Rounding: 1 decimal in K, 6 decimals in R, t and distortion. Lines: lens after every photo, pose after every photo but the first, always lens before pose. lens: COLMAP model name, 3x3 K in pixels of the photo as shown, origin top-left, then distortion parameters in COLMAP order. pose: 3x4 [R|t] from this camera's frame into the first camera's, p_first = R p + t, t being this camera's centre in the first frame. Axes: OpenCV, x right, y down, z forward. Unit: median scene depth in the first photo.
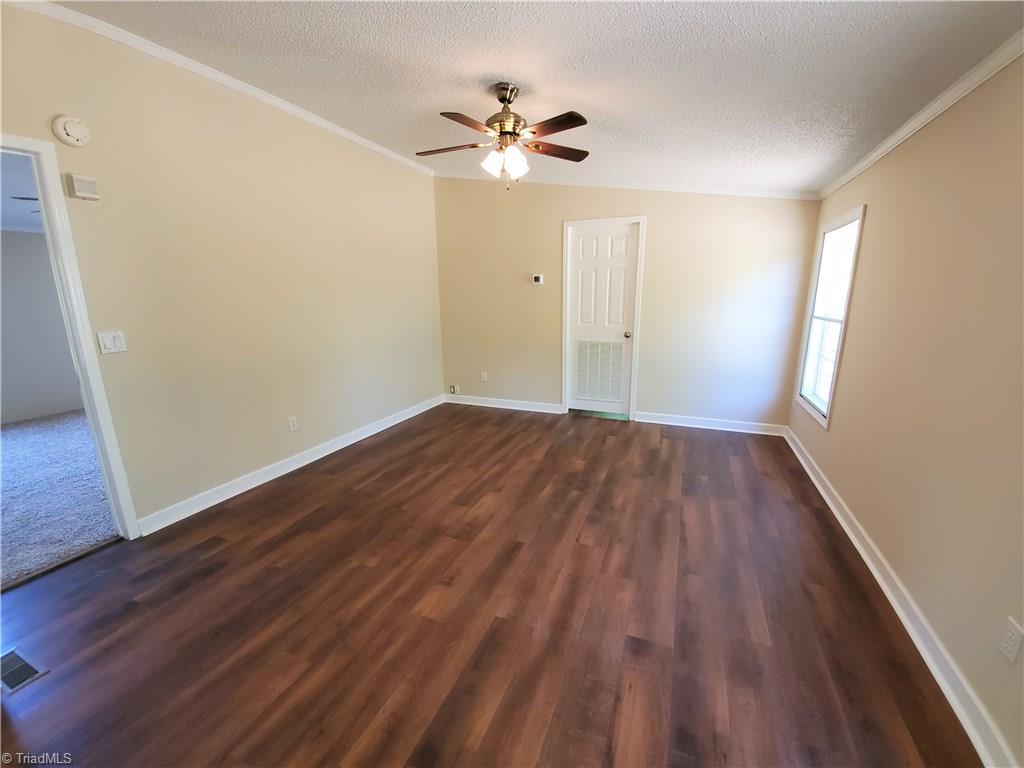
lens RADIAL K [[405.9, 0, 524.7], [0, 405.9, 390.1], [0, 0, 1]] dist [0.007650, -0.015322]
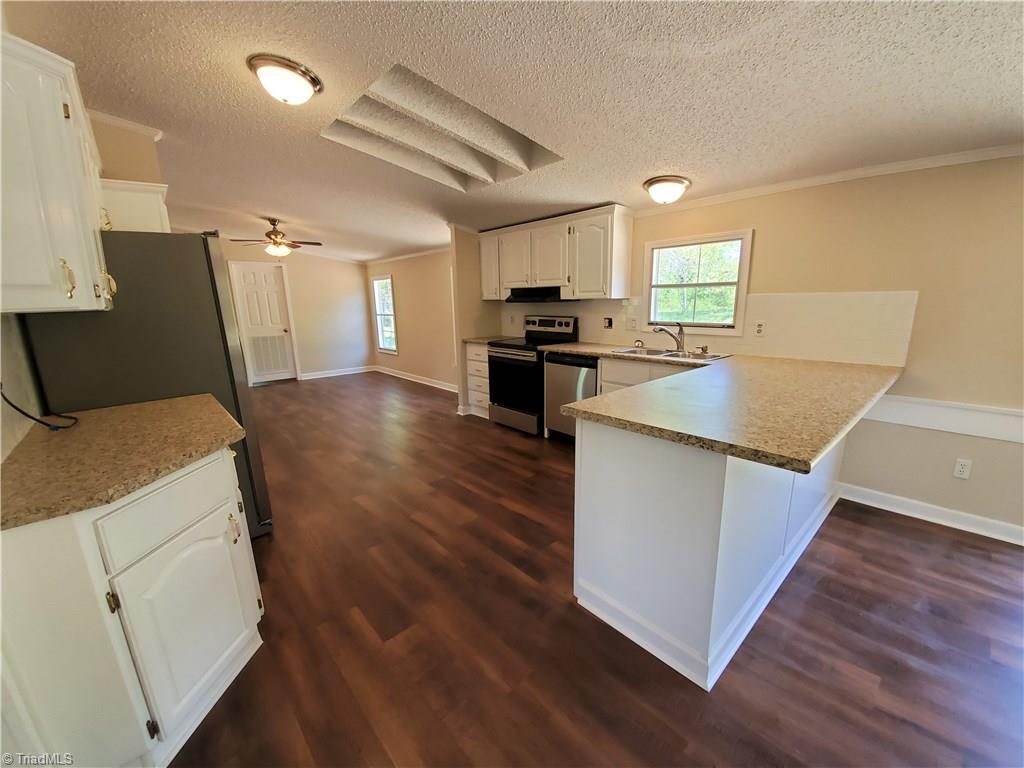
lens RADIAL K [[405.9, 0, 524.7], [0, 405.9, 390.1], [0, 0, 1]] dist [0.007650, -0.015322]
pose [[0.424481, -0.197919, 0.883540, -1.039708], [0.220147, 0.969094, 0.111318, 0.164330], [-0.878266, 0.147256, 0.454934, -0.733523]]
